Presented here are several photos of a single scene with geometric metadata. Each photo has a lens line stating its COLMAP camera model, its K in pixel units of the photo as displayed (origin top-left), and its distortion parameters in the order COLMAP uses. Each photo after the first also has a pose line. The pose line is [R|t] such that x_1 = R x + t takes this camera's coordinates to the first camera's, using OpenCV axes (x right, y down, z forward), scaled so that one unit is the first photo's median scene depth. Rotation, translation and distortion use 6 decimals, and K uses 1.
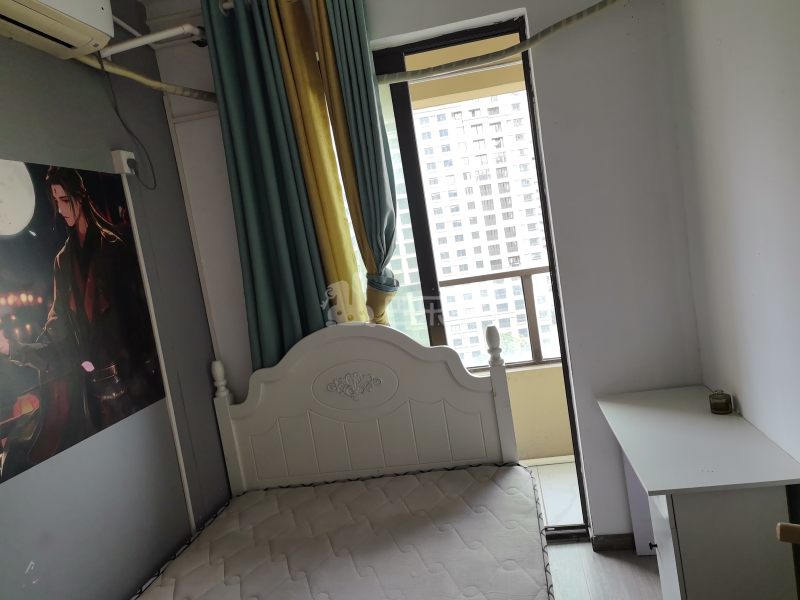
lens RADIAL K [[635.6, 0, 404.0], [0, 635.6, 301.8], [0, 0, 1]] dist [0.029346, 0.038810]
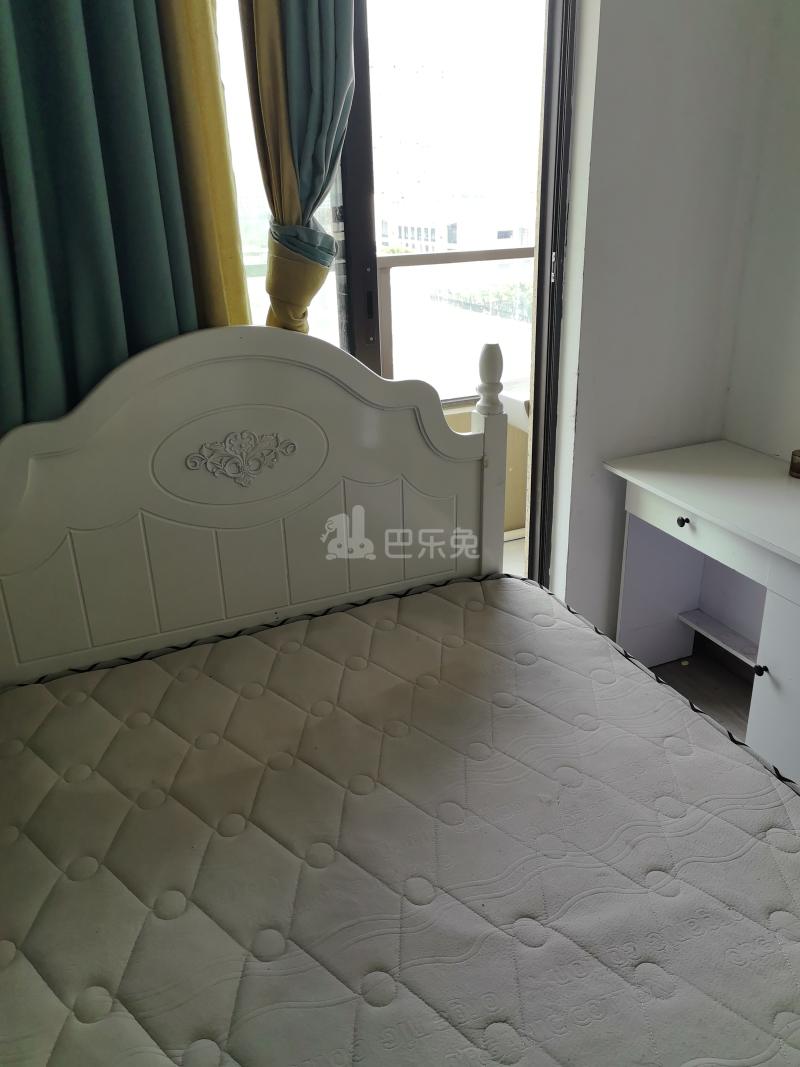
lens RADIAL K [[847.8, 0, 411.1], [0, 847.8, 525.8], [0, 0, 1]] dist [0.029346, 0.038810]
pose [[0.846461, -0.074931, 0.527151, -0.319402], [-0.044107, 0.976778, 0.209667, 0.038495], [-0.530620, -0.200725, 0.823500, 0.367321]]
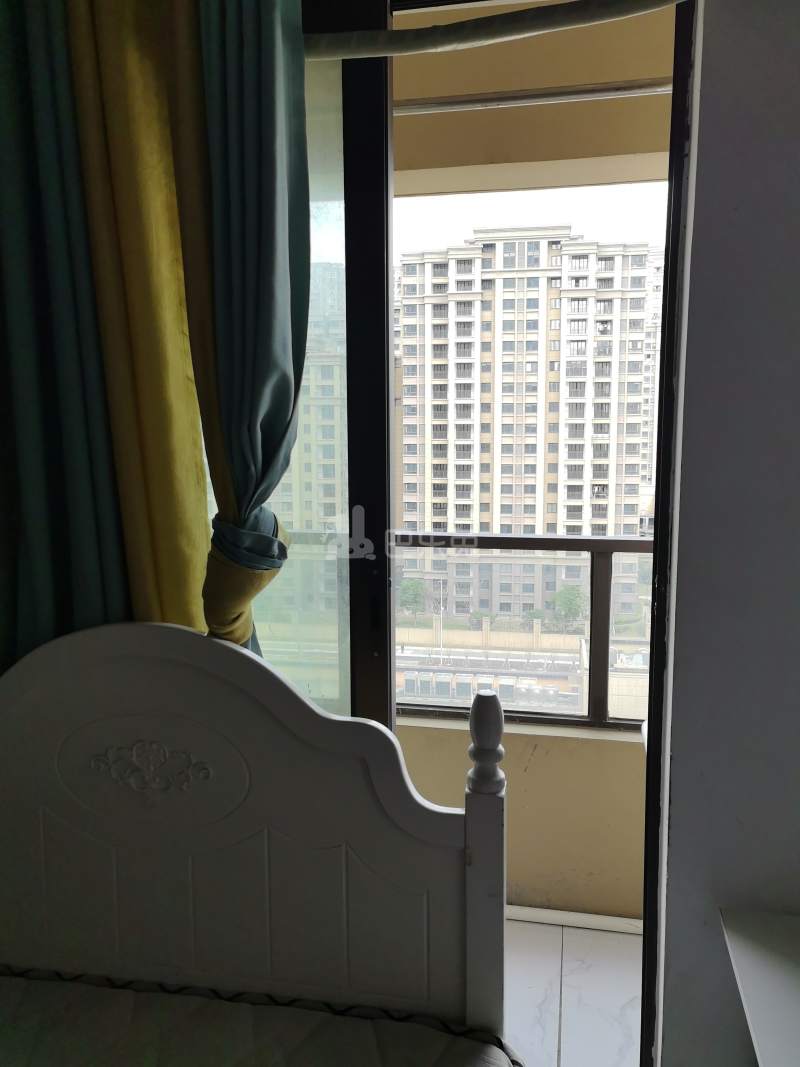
lens RADIAL K [[847.8, 0, 398.9], [0, 847.8, 533.3], [0, 0, 1]] dist [0.029346, 0.038810]
pose [[0.985976, 0.159195, -0.050079, 0.088602], [-0.158233, 0.987142, 0.022658, -0.063638], [0.053042, -0.014416, 0.998488, 0.440162]]
